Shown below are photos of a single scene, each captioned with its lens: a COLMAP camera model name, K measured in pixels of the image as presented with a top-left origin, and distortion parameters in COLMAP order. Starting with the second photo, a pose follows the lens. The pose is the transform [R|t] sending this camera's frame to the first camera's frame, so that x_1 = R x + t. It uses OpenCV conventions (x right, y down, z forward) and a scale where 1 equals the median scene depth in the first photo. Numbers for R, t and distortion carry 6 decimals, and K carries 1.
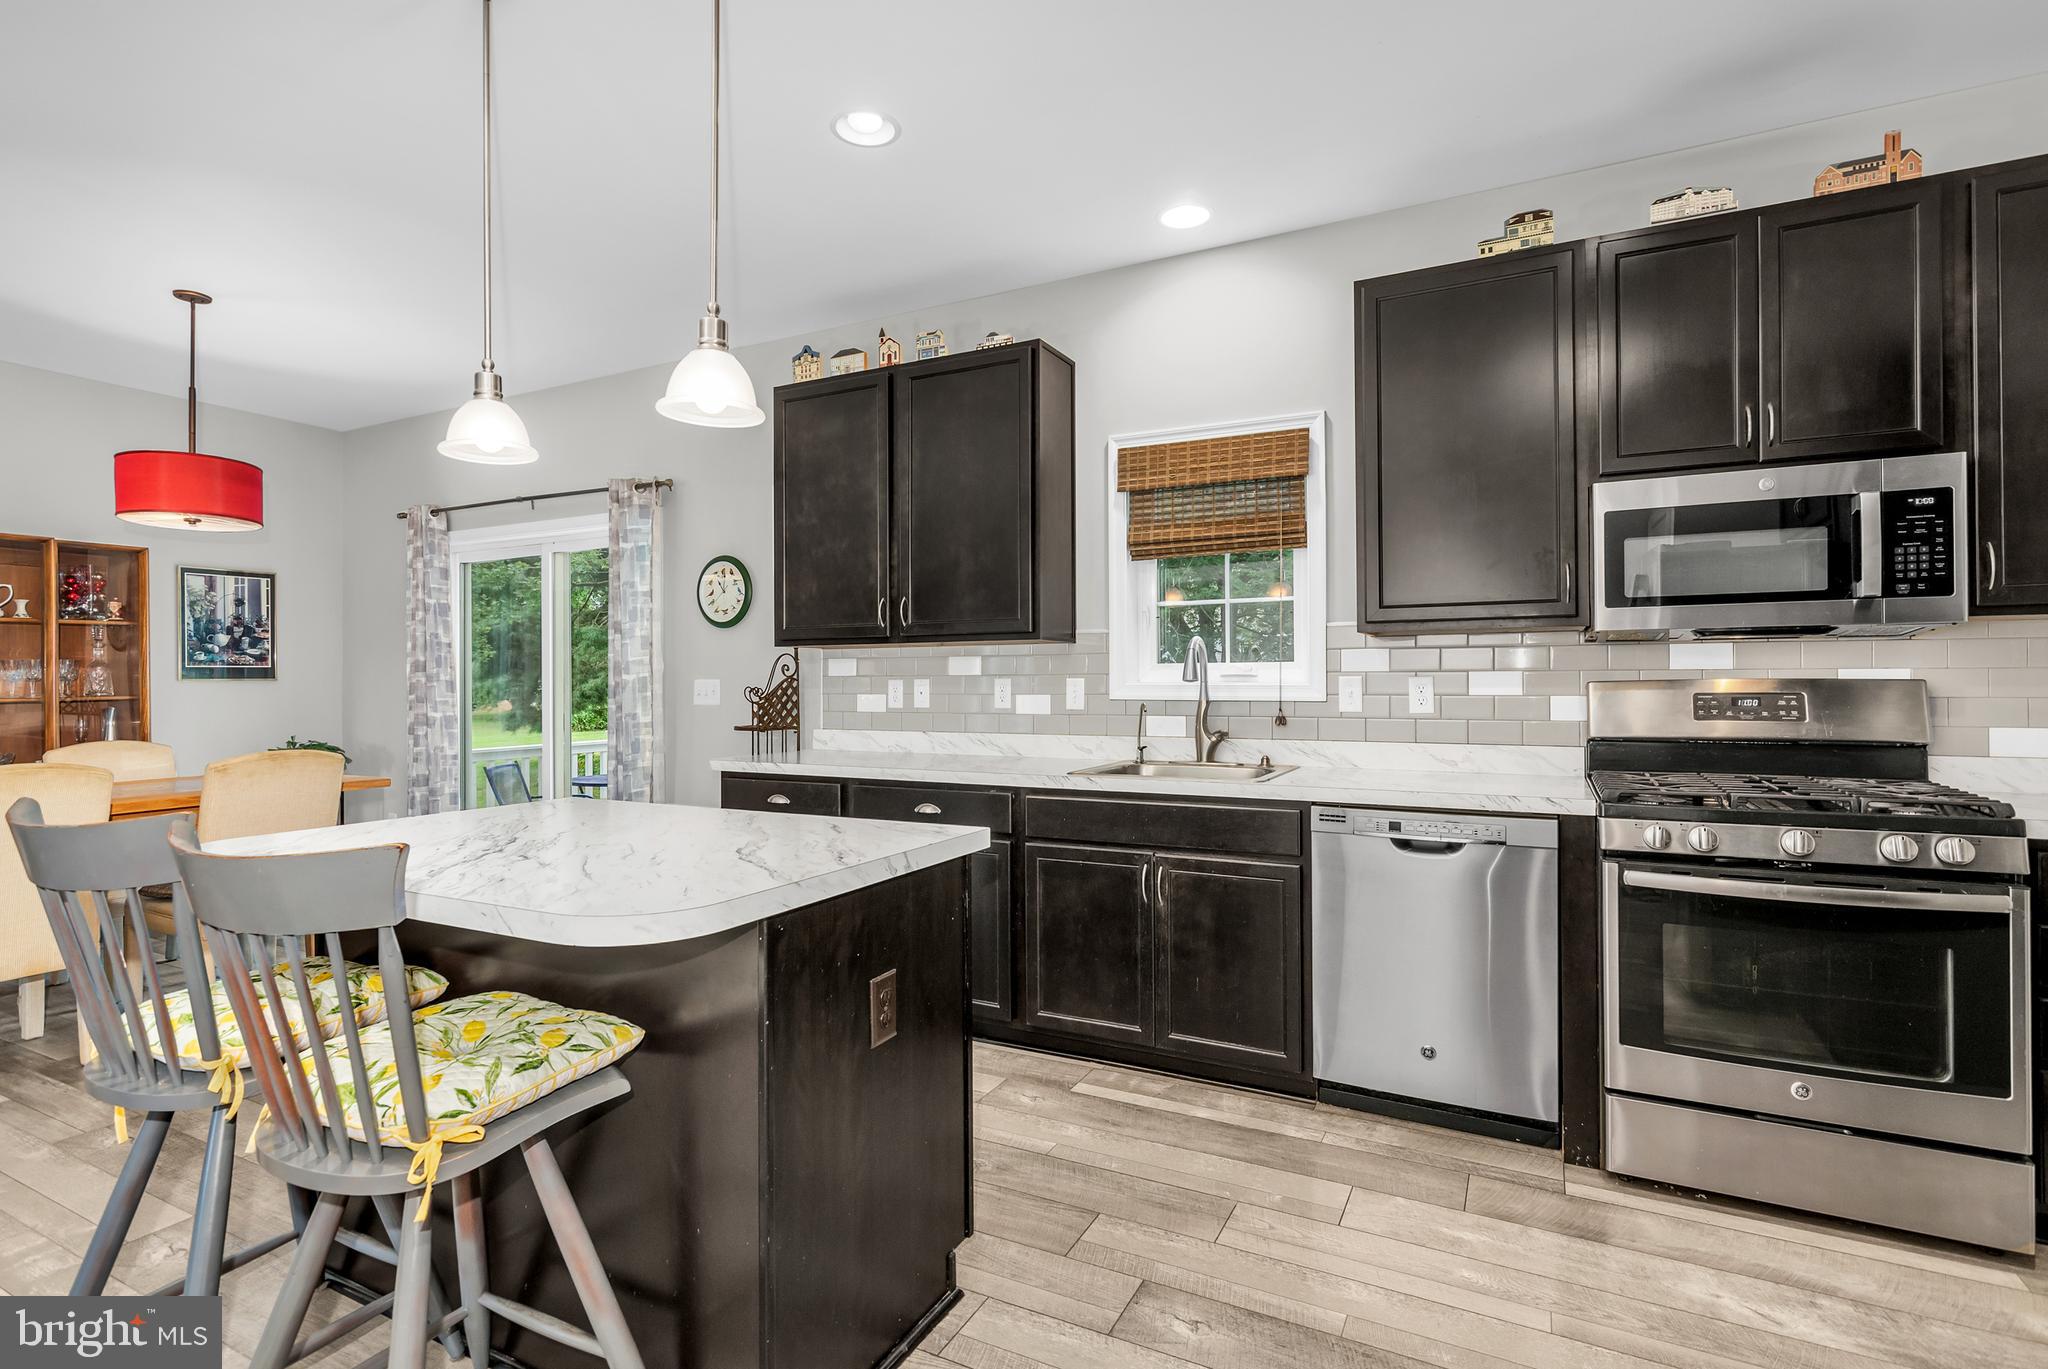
lens RADIAL K [[989.3, 0, 1018.4], [0, 989.3, 676.1], [0, 0, 1]] dist [-0.000990, -0.000058]
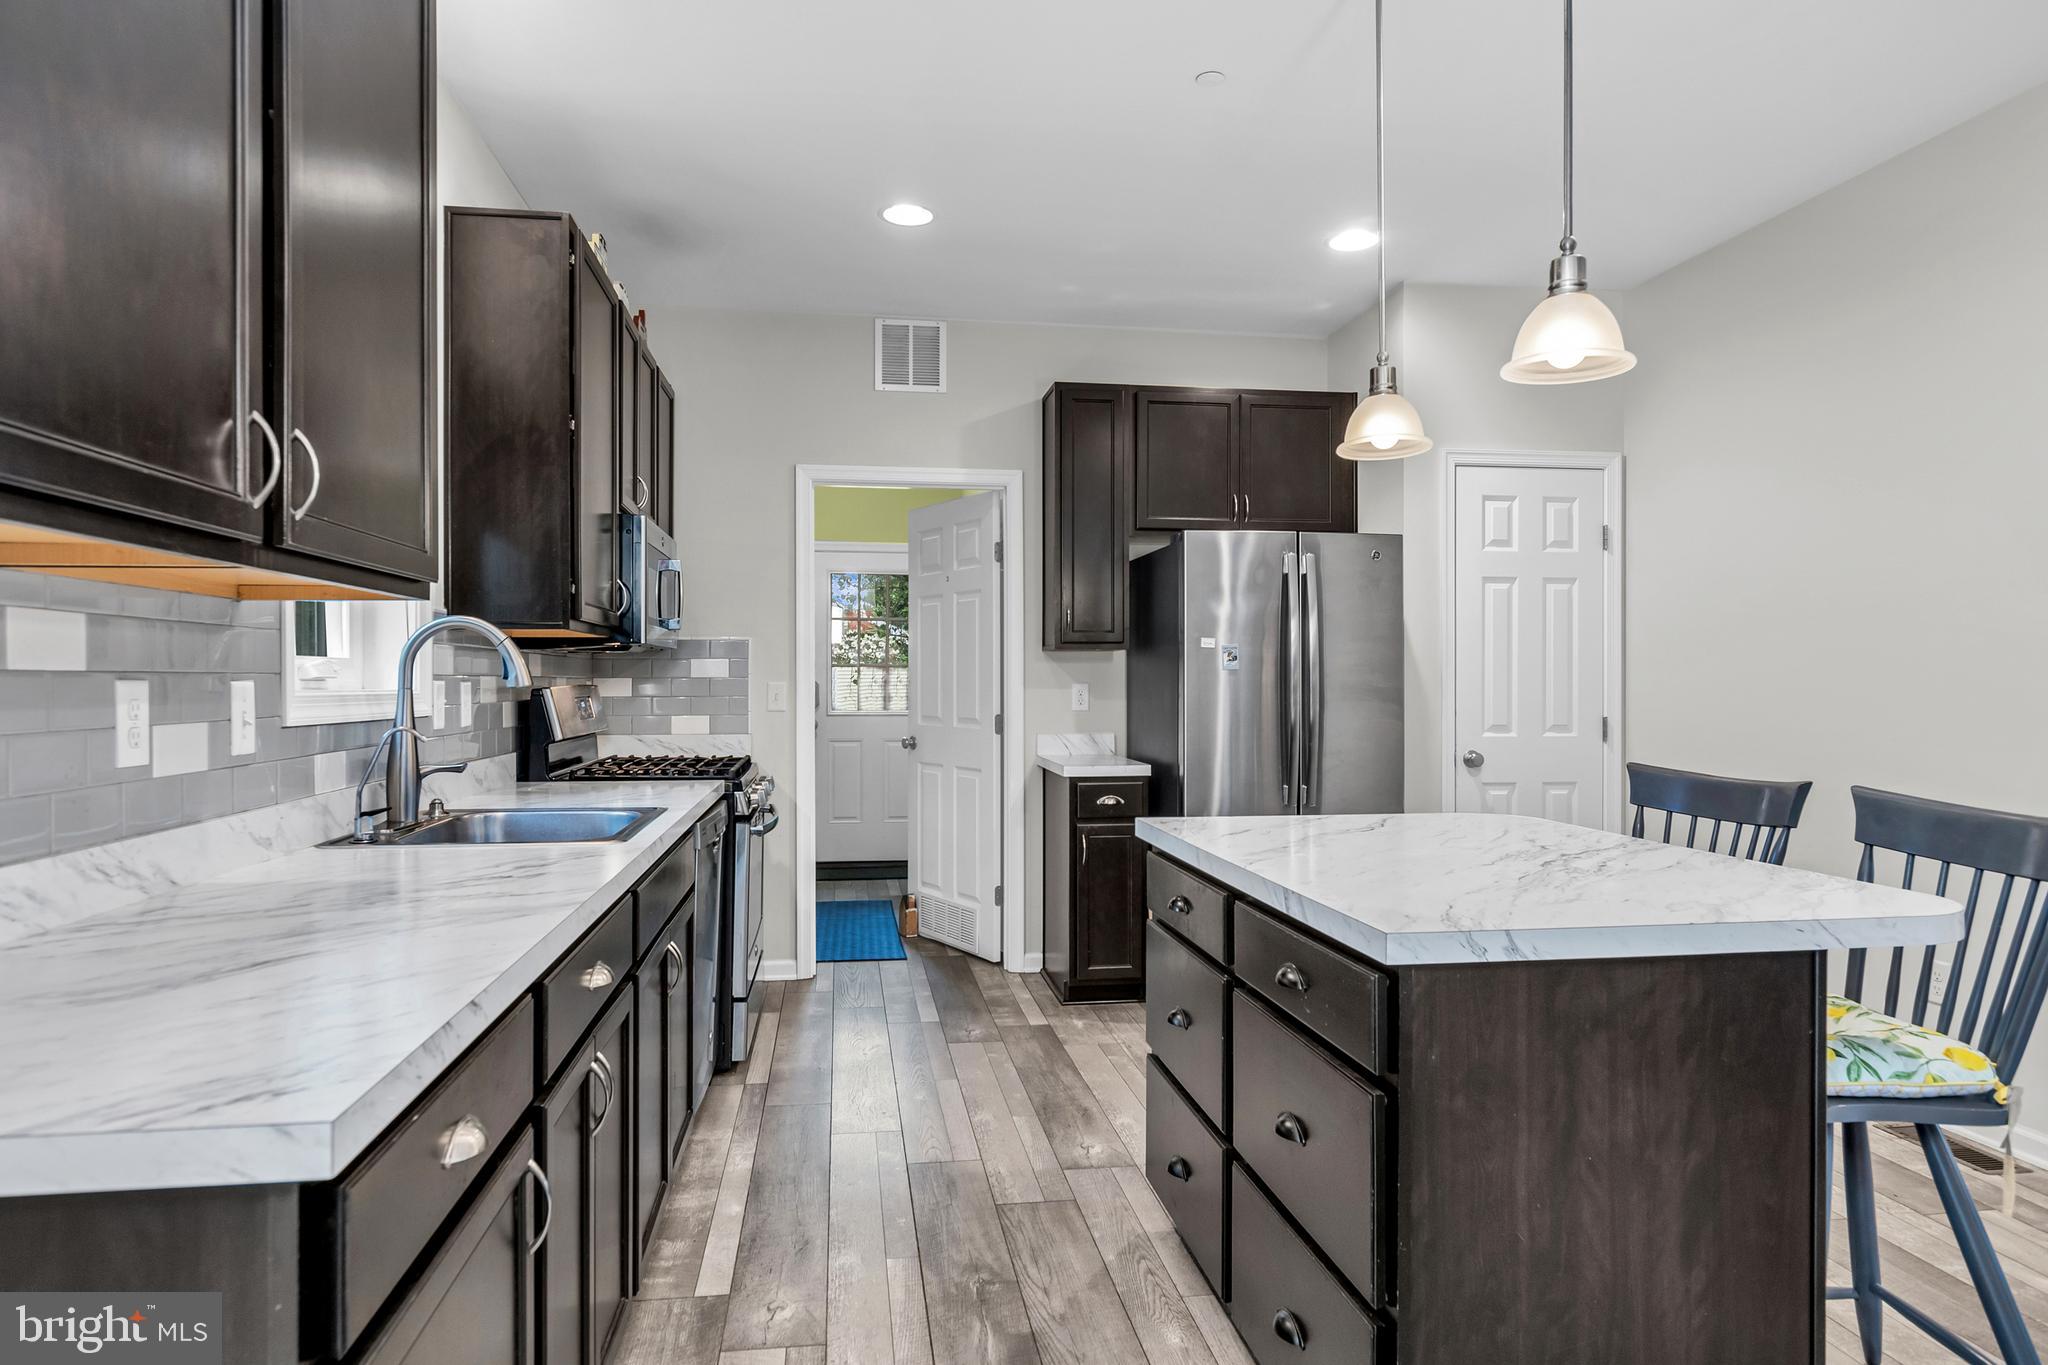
lens RADIAL K [[1188.6, 0, 1020.7], [0, 1188.6, 686.1], [0, 0, 1]] dist [0.001465, 0.000199]
pose [[-0.578190, 0.001210, 0.815901, -0.782291], [0.001050, 0.999999, -0.000738, 0.006501], [-0.815901, 0.000430, -0.578191, 1.411919]]
